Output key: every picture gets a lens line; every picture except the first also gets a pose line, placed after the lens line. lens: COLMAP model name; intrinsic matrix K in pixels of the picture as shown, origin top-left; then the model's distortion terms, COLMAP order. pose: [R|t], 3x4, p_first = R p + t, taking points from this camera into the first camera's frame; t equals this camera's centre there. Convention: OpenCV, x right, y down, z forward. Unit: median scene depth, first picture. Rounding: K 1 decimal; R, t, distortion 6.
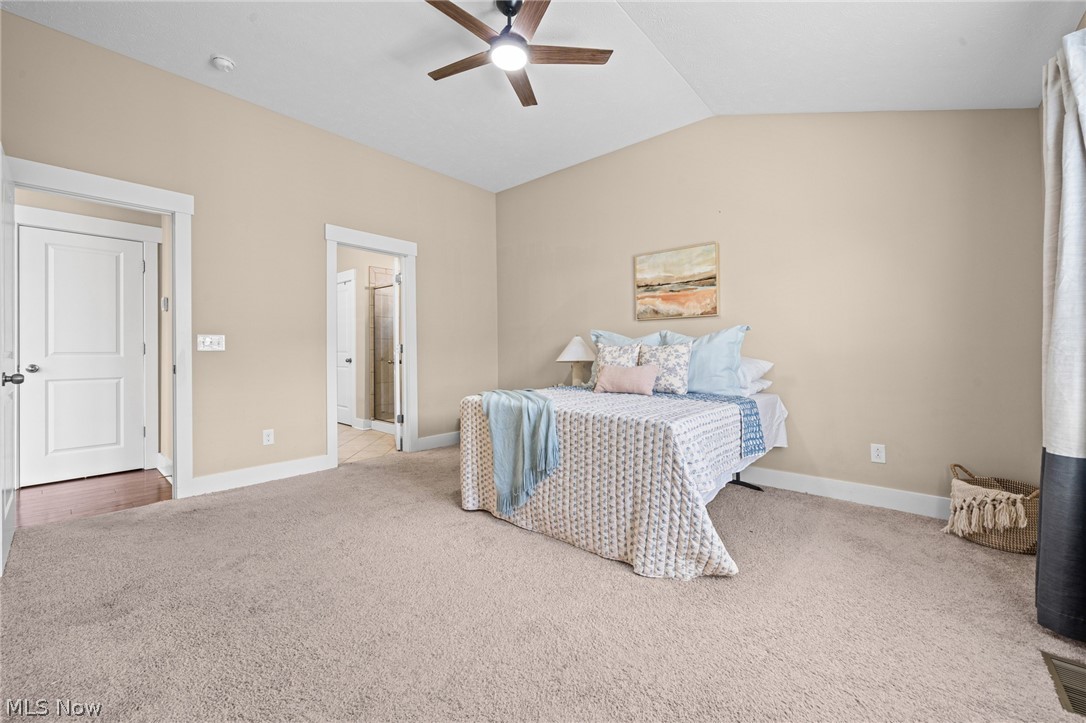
lens RADIAL K [[425.2, 0, 540.6], [0, 425.2, 358.8], [0, 0, 1]] dist [0.000410, -0.000164]
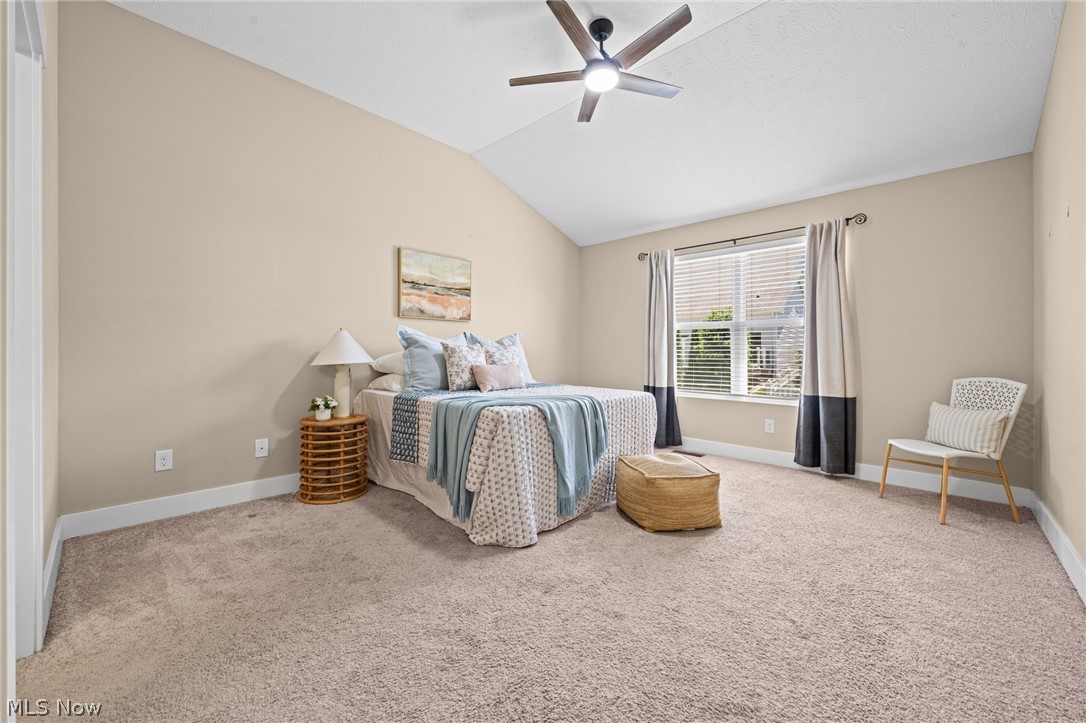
lens RADIAL K [[425.2, 0, 541.1], [0, 425.2, 352.9], [0, 0, 1]] dist [0.000410, -0.000164]
pose [[0.046051, 0.002477, 0.998936, -0.720860], [0.016589, 0.999857, -0.003245, -0.005380], [-0.998801, 0.016721, 0.046003, 0.692444]]
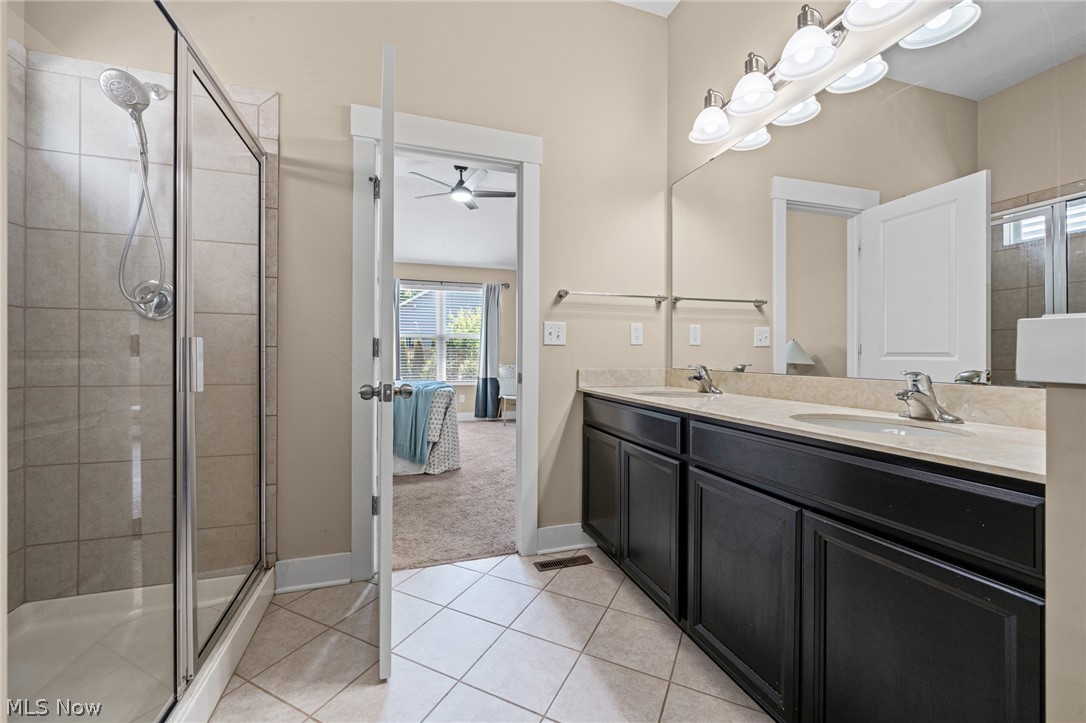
lens RADIAL K [[425.2, 0, 542.7], [0, 425.2, 355.0], [0, 0, 1]] dist [0.000410, -0.000164]
pose [[-0.852972, -0.004185, 0.521940, -0.848679], [0.007529, 0.999765, 0.020320, -0.031819], [-0.521903, 0.021262, -0.852740, 1.560288]]
